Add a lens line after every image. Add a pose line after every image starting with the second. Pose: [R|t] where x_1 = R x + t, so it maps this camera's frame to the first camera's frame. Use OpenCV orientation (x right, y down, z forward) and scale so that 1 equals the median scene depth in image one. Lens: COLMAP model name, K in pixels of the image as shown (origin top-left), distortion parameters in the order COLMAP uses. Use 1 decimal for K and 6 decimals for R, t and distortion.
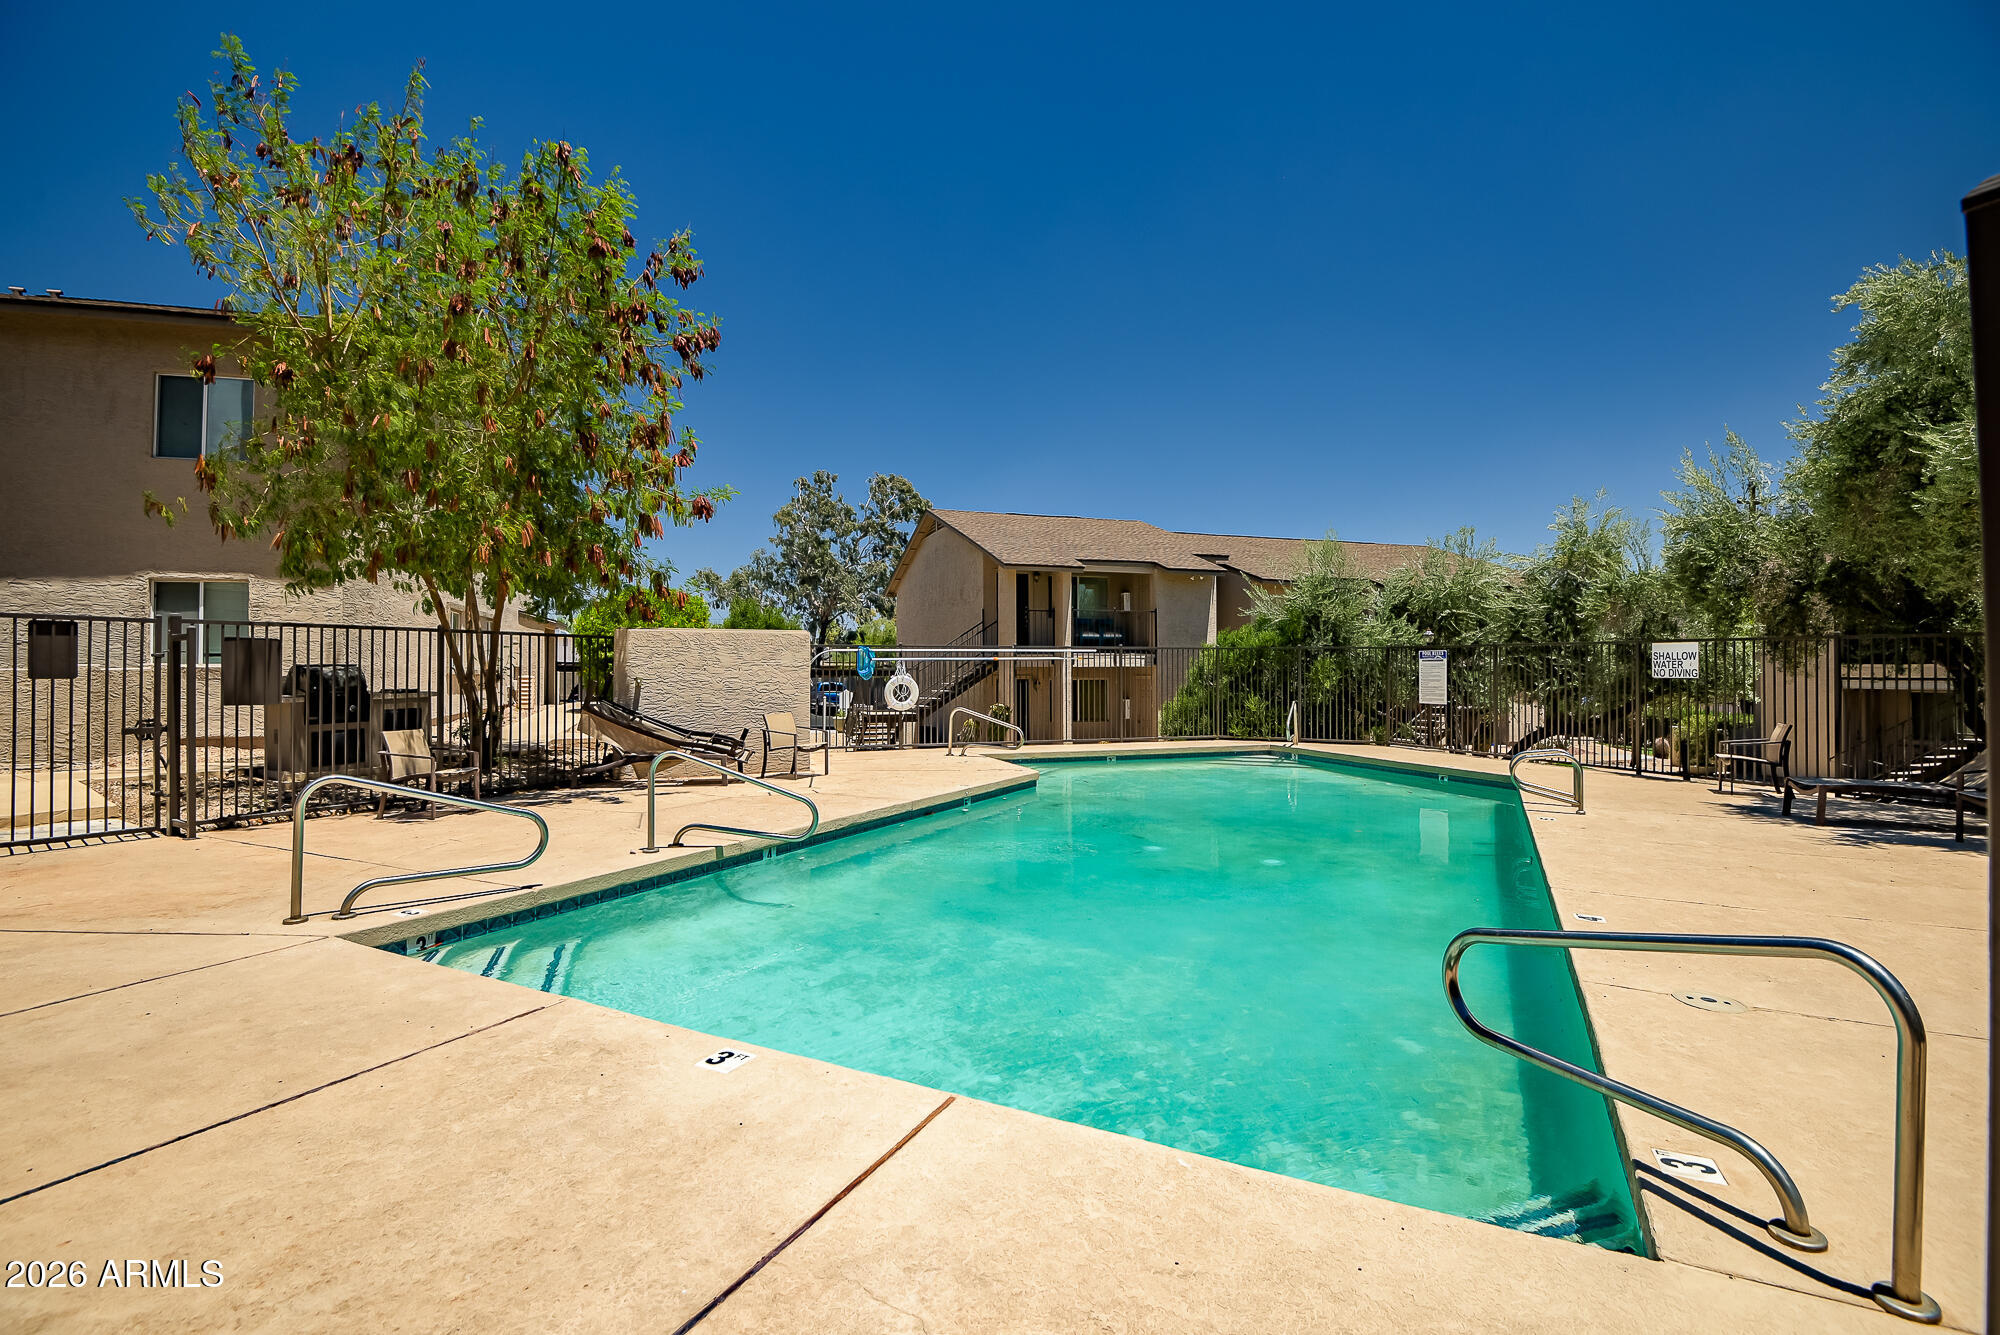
lens RADIAL K [[919.9, 0, 1002.6], [0, 919.9, 656.4], [0, 0, 1]] dist [0.015905, -0.017868]
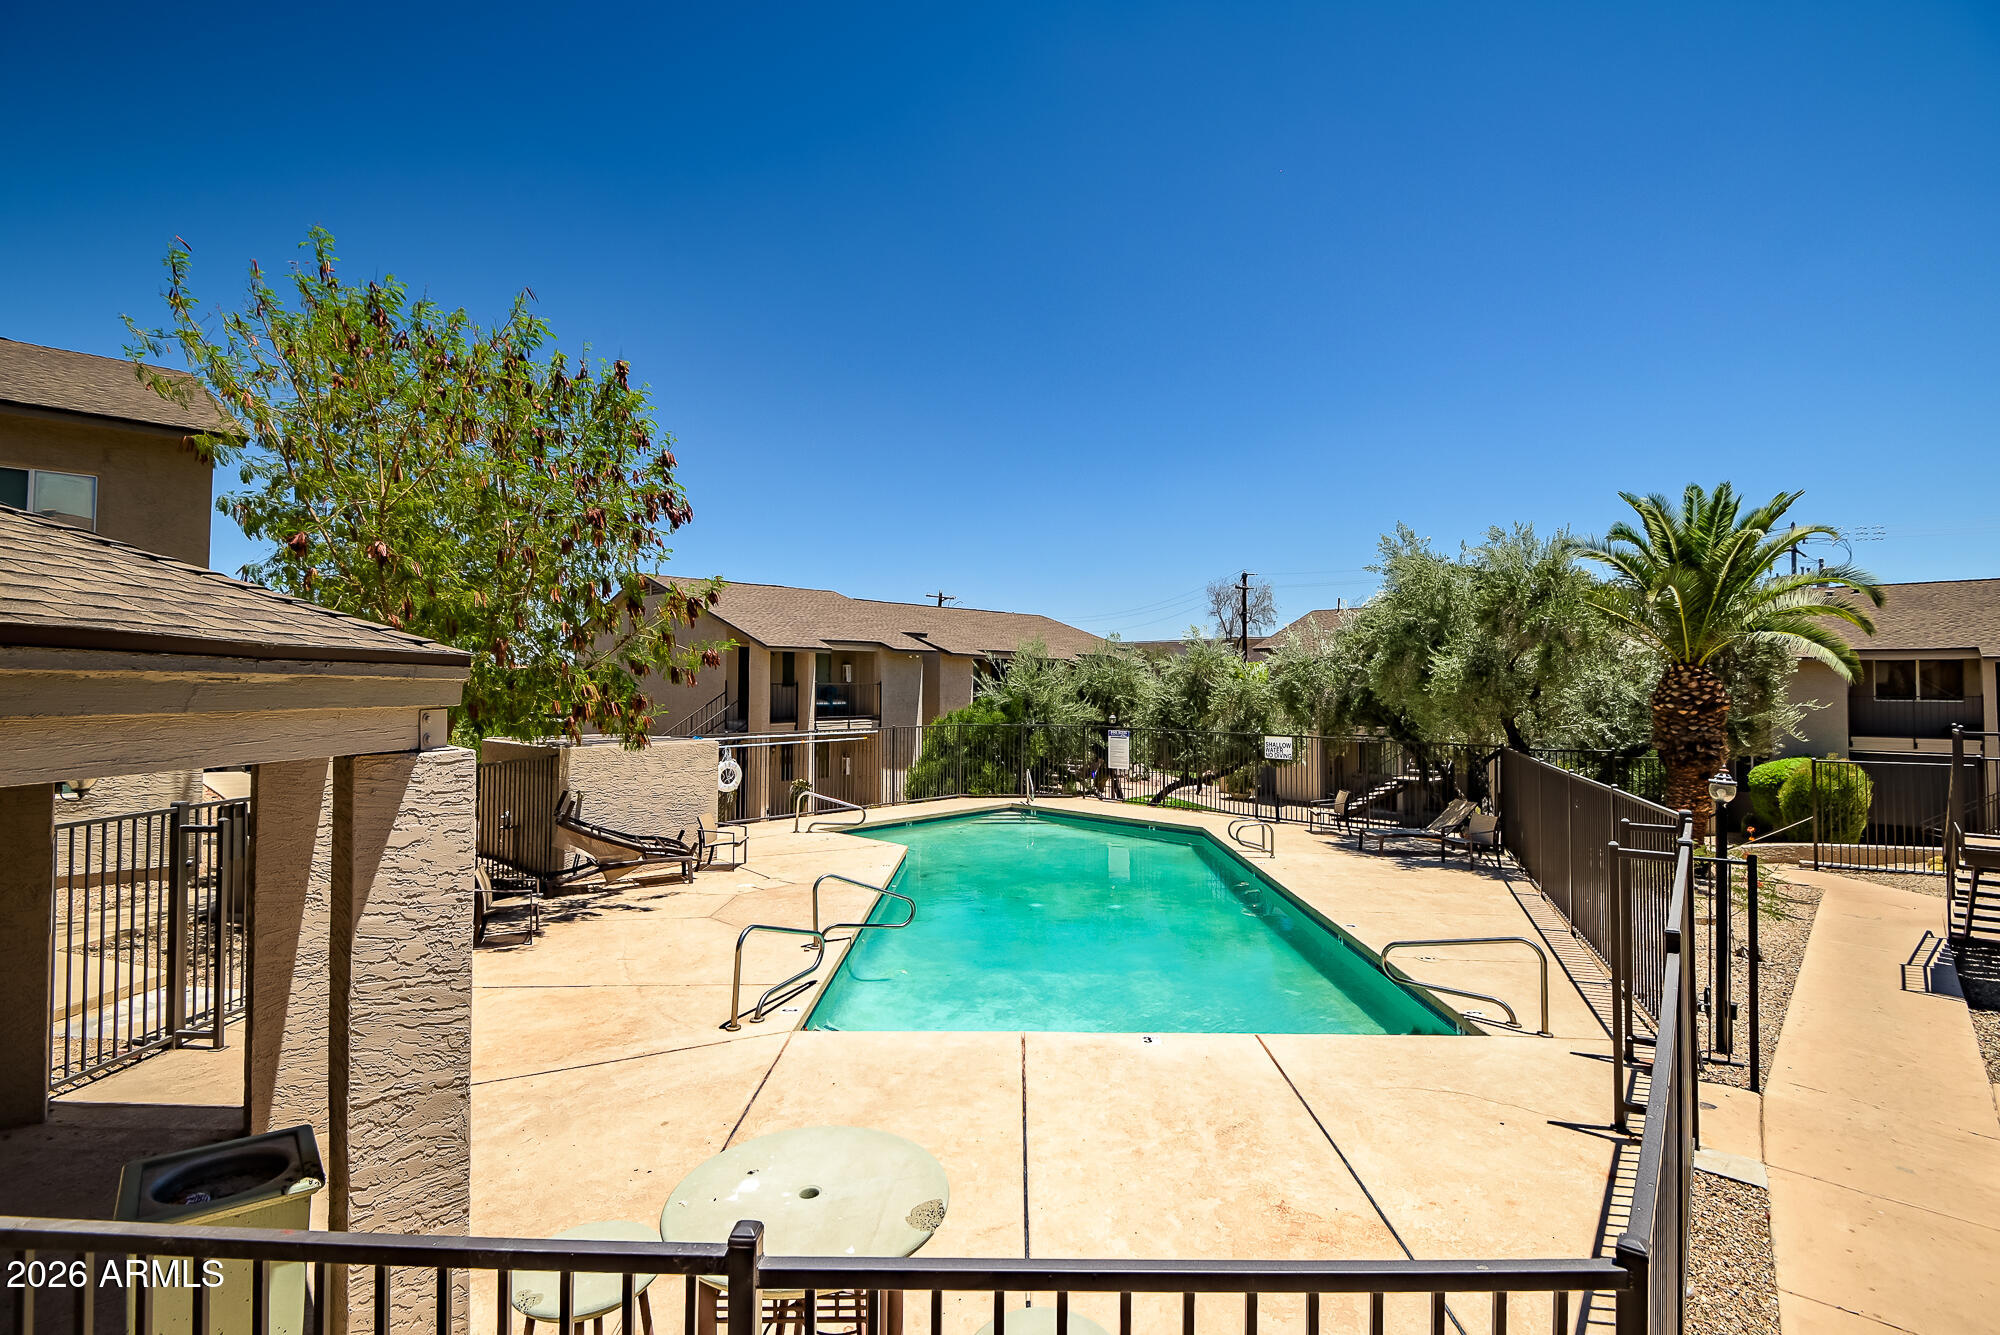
lens RADIAL K [[919.9, 0, 1002.6], [0, 919.9, 656.4], [0, 0, 1]] dist [0.015905, -0.017868]
pose [[0.888237, 0.017499, 0.459052, -0.331623], [-0.009018, 0.999746, -0.020659, -0.087520], [-0.459297, 0.014210, 0.888169, -0.161718]]
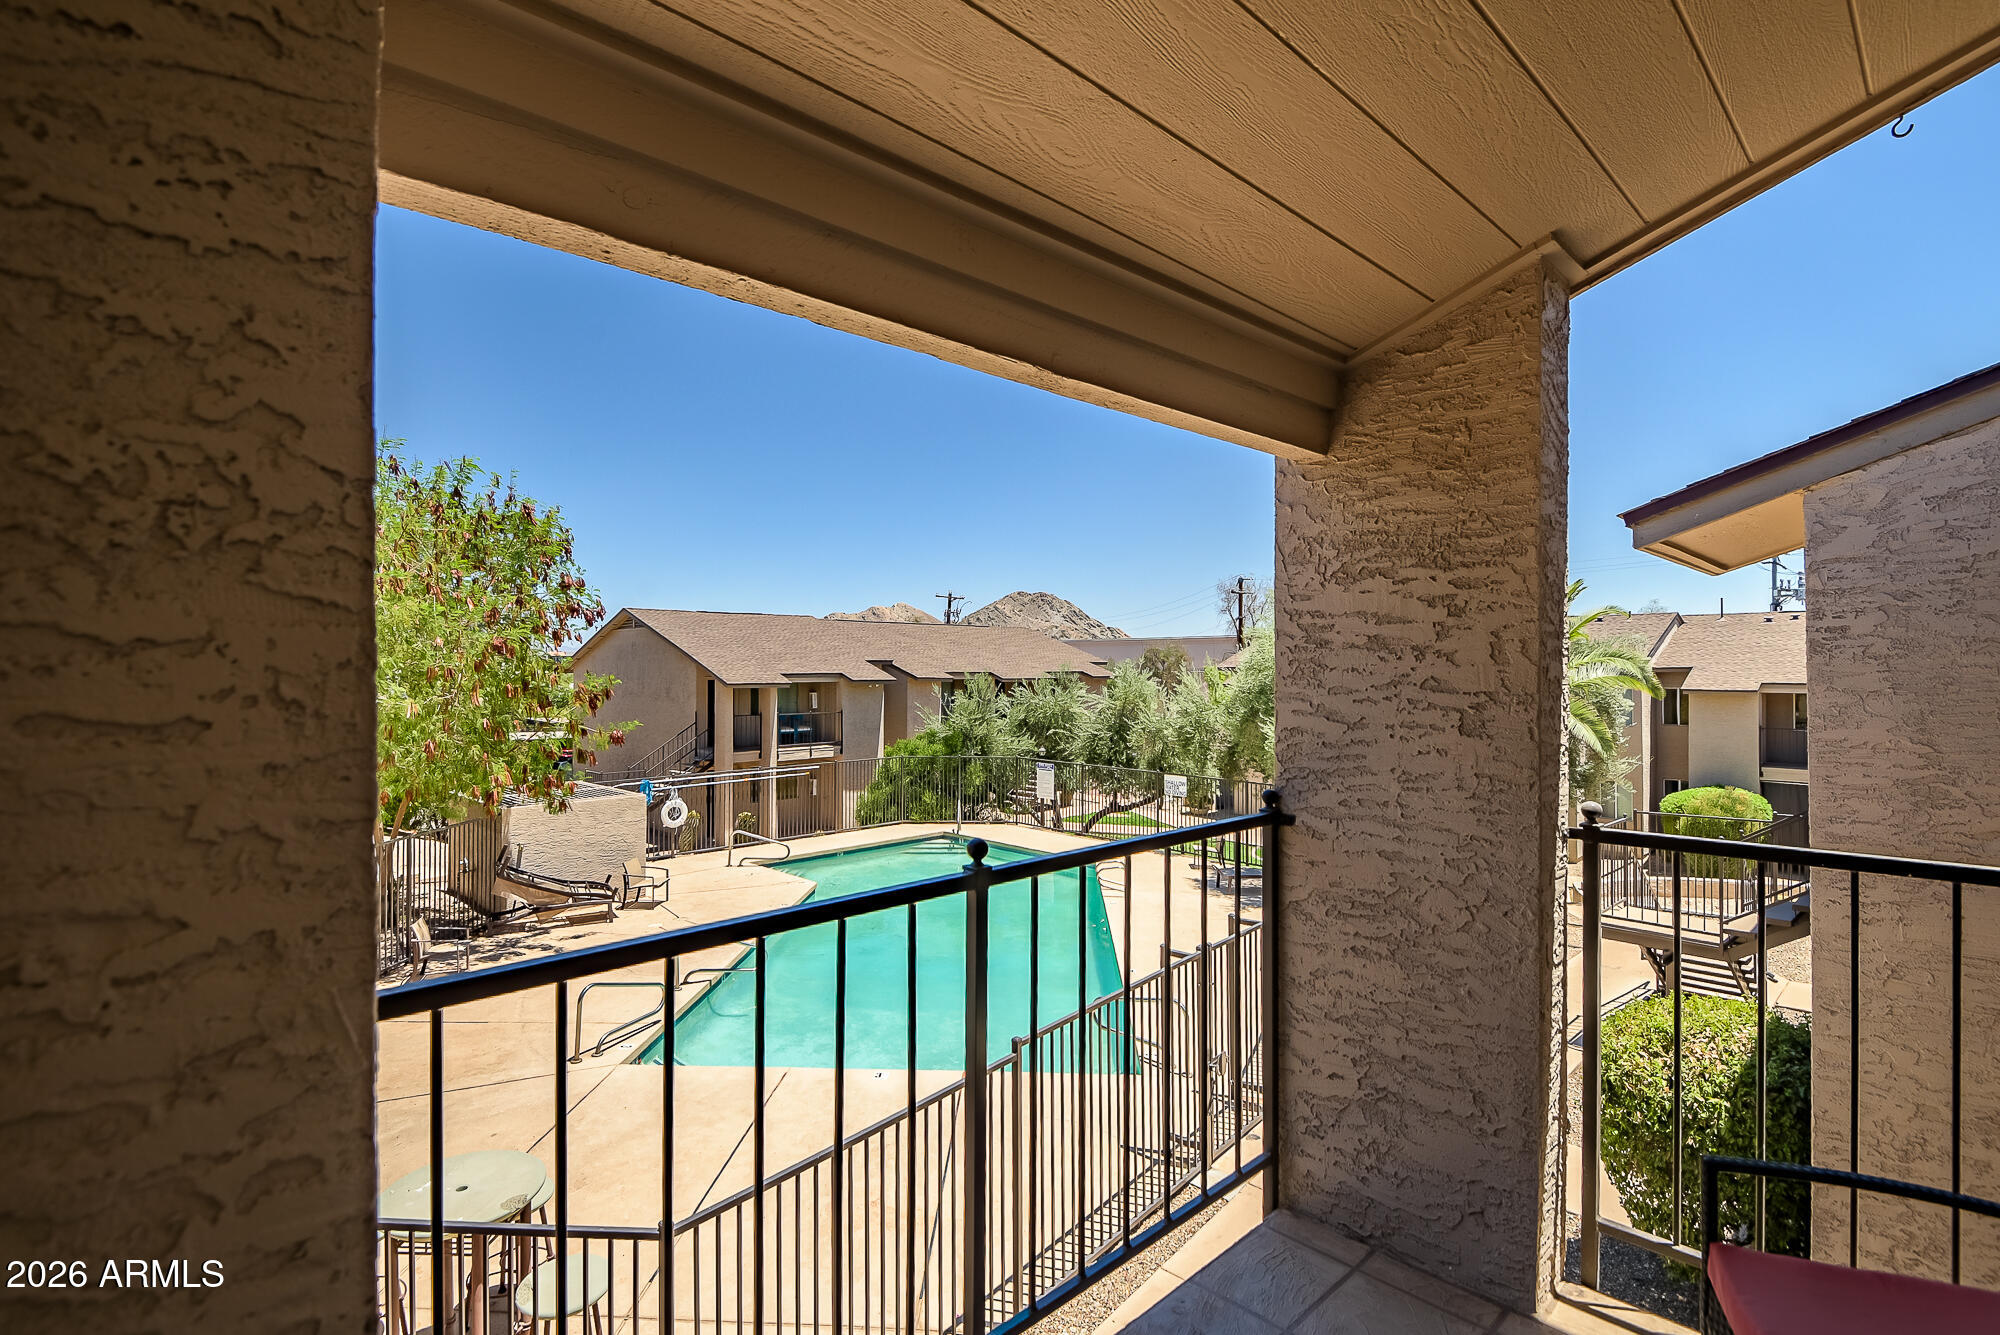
lens RADIAL K [[944.8, 0, 1000.5], [0, 944.8, 653.2], [0, 0, 1]] dist [0.015084, -0.020408]
pose [[0.910717, 0.005242, 0.412998, -0.241470], [-0.004916, 0.999986, -0.001851, -0.182028], [-0.413002, -0.000345, 0.910730, -0.378904]]
